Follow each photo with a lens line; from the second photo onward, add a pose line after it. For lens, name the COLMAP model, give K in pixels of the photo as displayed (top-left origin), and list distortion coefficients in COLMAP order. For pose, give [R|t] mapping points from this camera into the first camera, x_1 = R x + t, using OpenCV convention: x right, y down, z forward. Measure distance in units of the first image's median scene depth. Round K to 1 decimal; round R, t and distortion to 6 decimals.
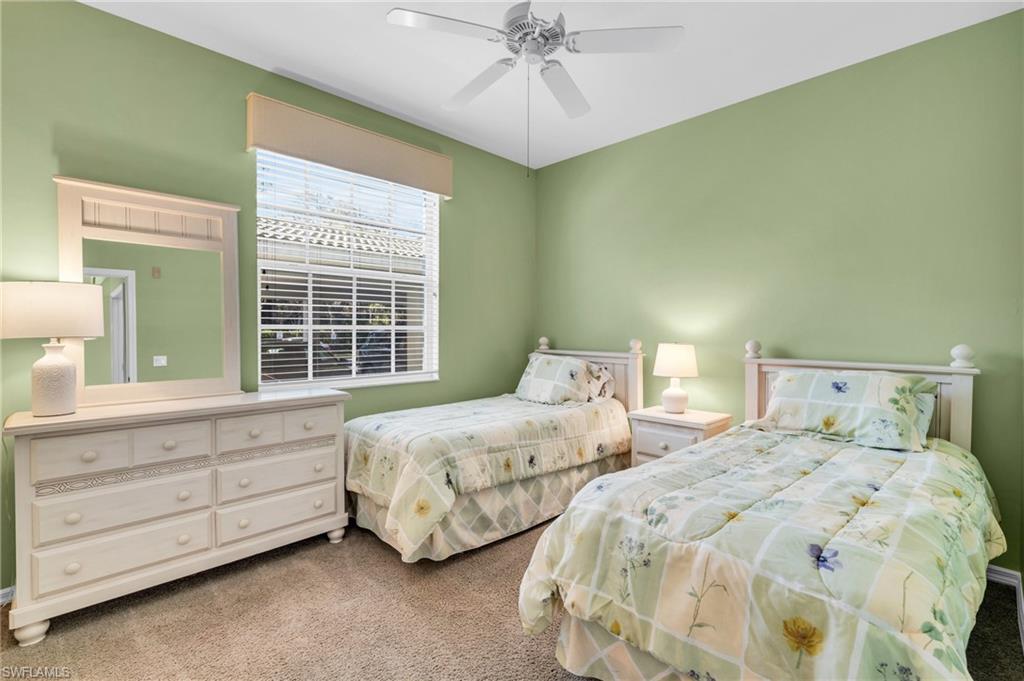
lens RADIAL K [[462.7, 0, 512.9], [0, 462.7, 338.0], [0, 0, 1]] dist [-0.012272, -0.000288]
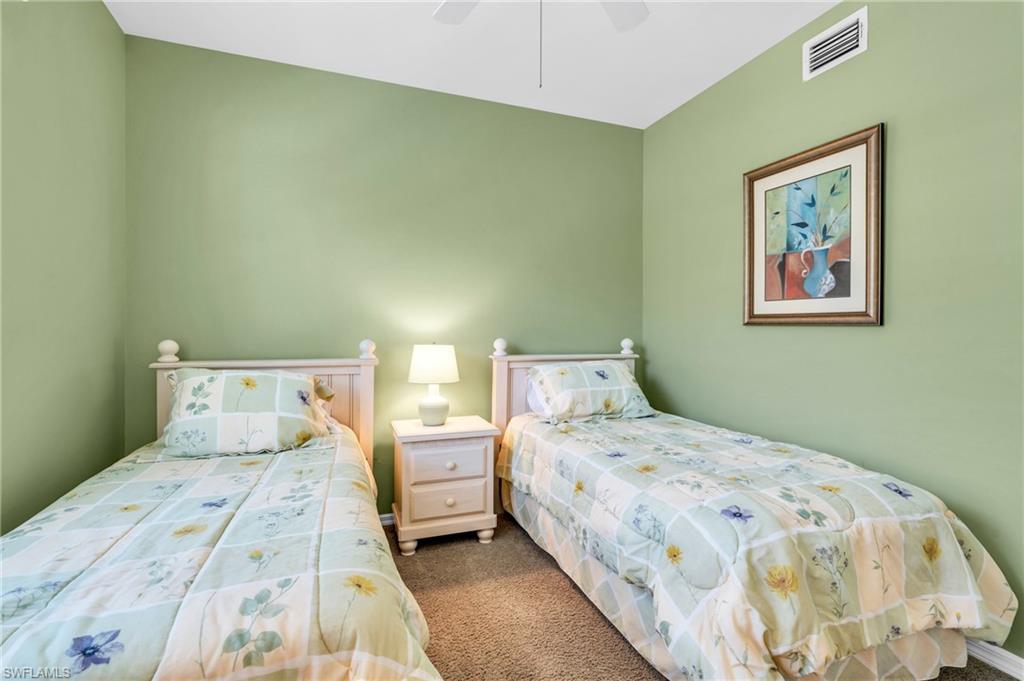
lens RADIAL K [[462.7, 0, 515.1], [0, 462.7, 335.5], [0, 0, 1]] dist [-0.012272, -0.000288]
pose [[0.407867, -0.009672, 0.912990, -0.503983], [0.015360, 0.999875, 0.003731, -0.005708], [-0.912912, 0.012502, 0.407964, 0.708273]]
